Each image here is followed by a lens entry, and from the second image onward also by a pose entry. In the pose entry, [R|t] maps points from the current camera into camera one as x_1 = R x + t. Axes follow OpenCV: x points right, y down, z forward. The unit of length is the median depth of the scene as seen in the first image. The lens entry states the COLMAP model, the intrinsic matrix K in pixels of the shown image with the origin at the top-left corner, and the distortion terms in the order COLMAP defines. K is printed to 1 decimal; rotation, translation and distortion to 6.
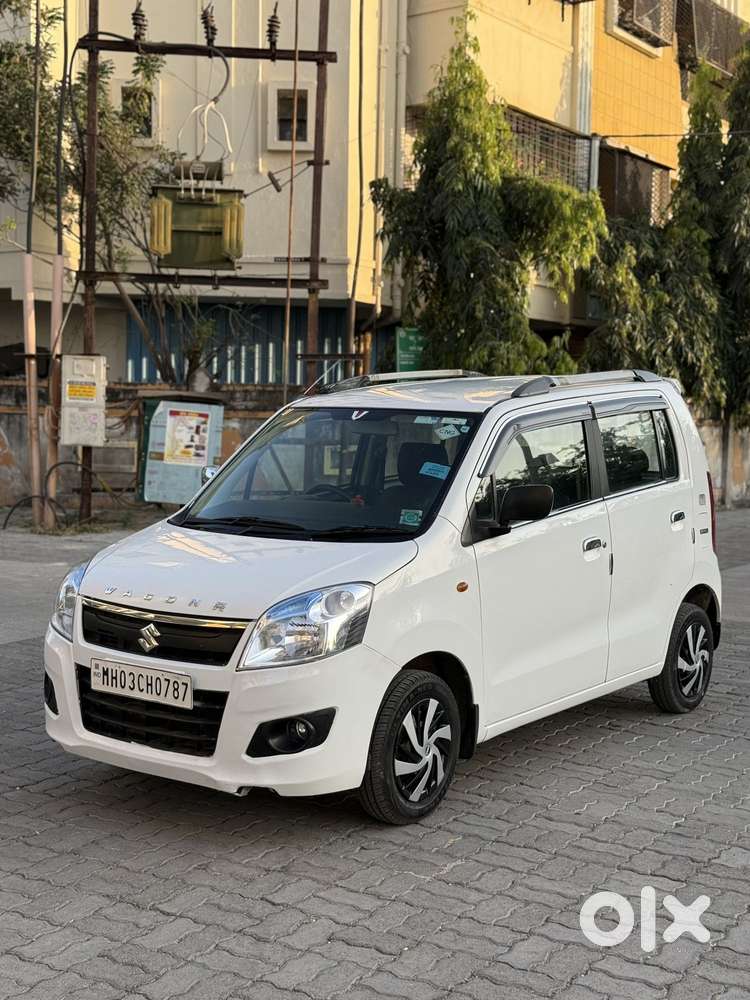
lens RADIAL K [[1392.3, 0, 375.0], [0, 1392.3, 500.0], [0, 0, 1]] dist [0.138810, -0.181722]
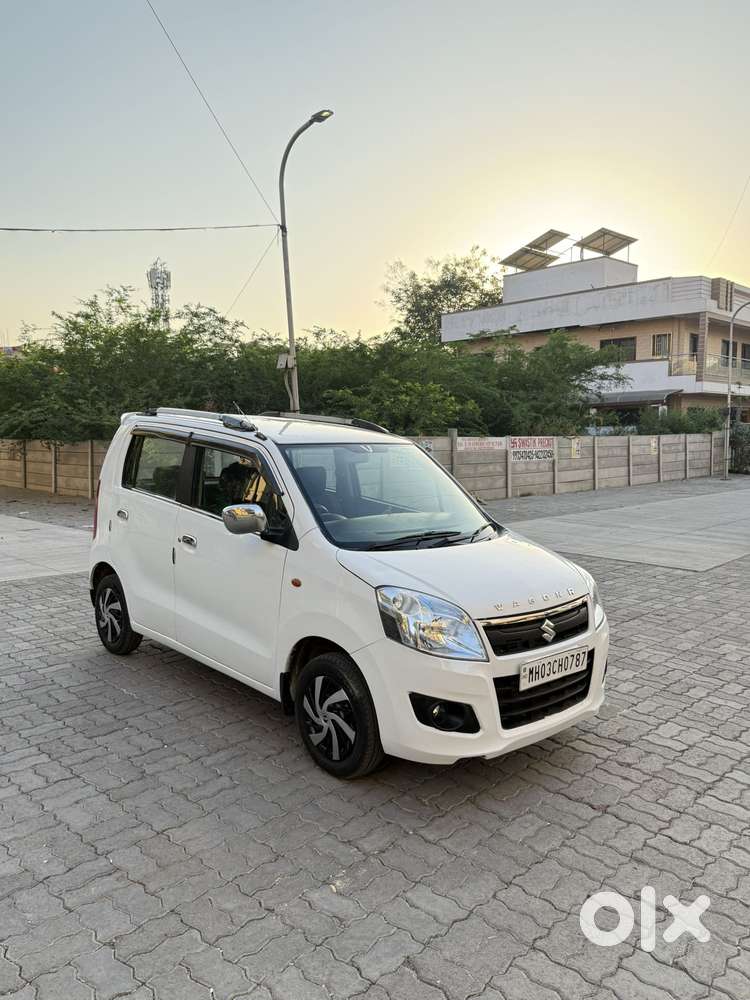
lens RADIAL K [[738.6, 0, 378.2], [0, 738.6, 504.2], [0, 0, 1]] dist [0.157921, -0.335831]
pose [[0.205158, -0.109147, 0.972624, -0.812468], [0.057139, 0.993403, 0.099426, -0.089353], [-0.977059, 0.035176, 0.210041, 0.970533]]
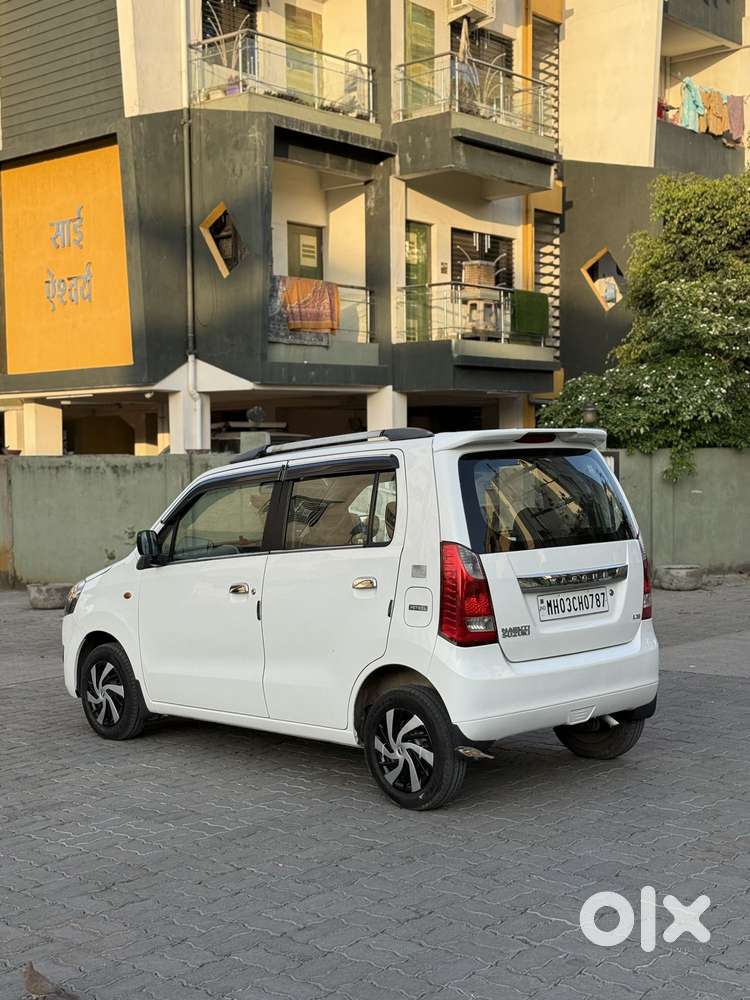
lens RADIAL K [[1392.3, 0, 375.0], [0, 1392.3, 500.0], [0, 0, 1]] dist [0.138810, -0.181722]
pose [[-0.185547, 0.018987, -0.982452, 1.512273], [-0.041107, 0.998788, 0.027066, -0.093149], [0.981775, 0.045407, -0.184541, 1.569447]]
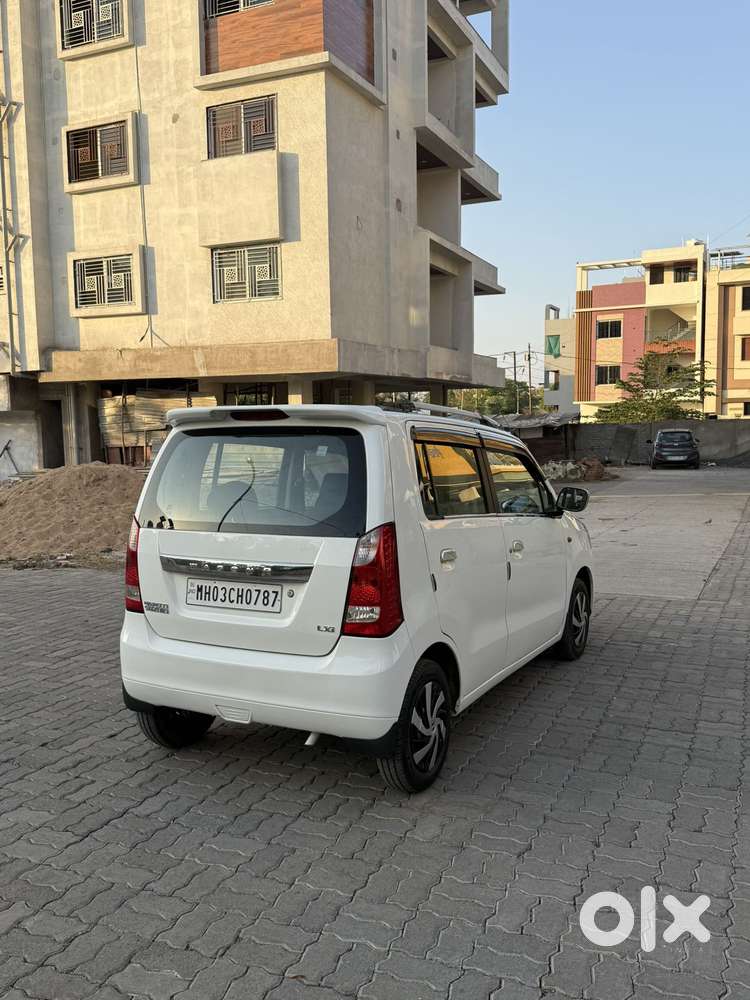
lens RADIAL K [[859.0, 0, 375.0], [0, 859.0, 500.0], [0, 0, 1]] dist [0.135119, -0.262765]
pose [[-0.991991, 0.014404, -0.125487, 0.218134], [-0.003582, 0.989869, 0.141936, -0.155563], [0.126260, 0.141248, -0.981890, 2.232697]]
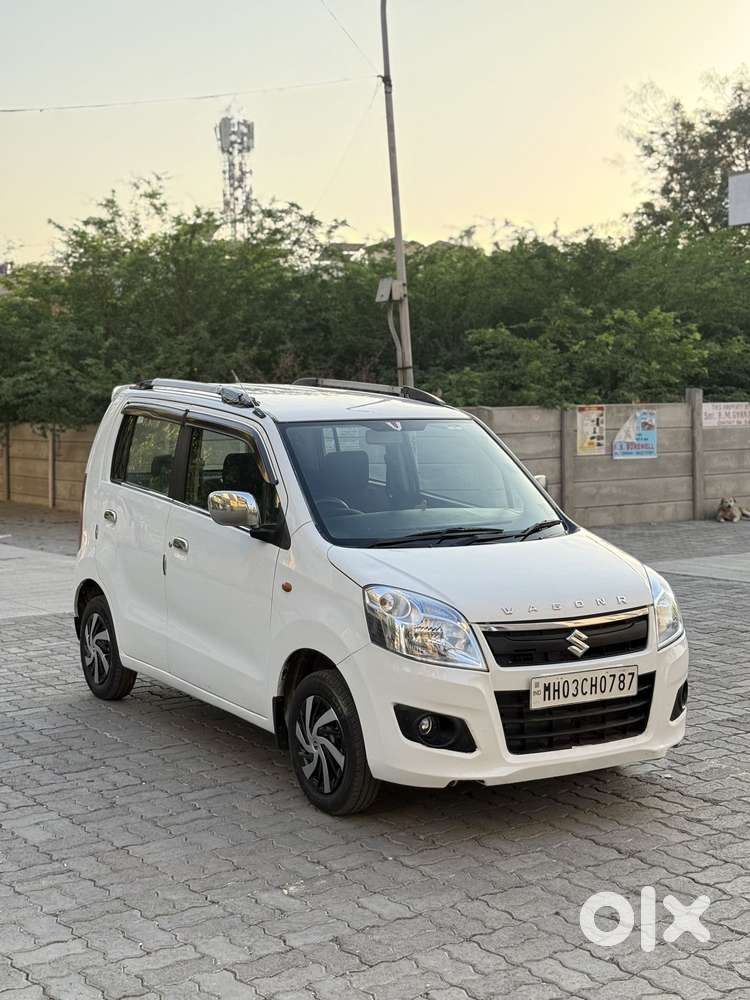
lens RADIAL K [[1392.3, 0, 375.0], [0, 1392.3, 500.0], [0, 0, 1]] dist [0.138810, -0.181722]
pose [[0.382650, -0.088088, 0.919684, -1.133113], [0.078261, 0.994957, 0.062736, -0.083008], [-0.920573, 0.047969, 0.387614, 0.704106]]
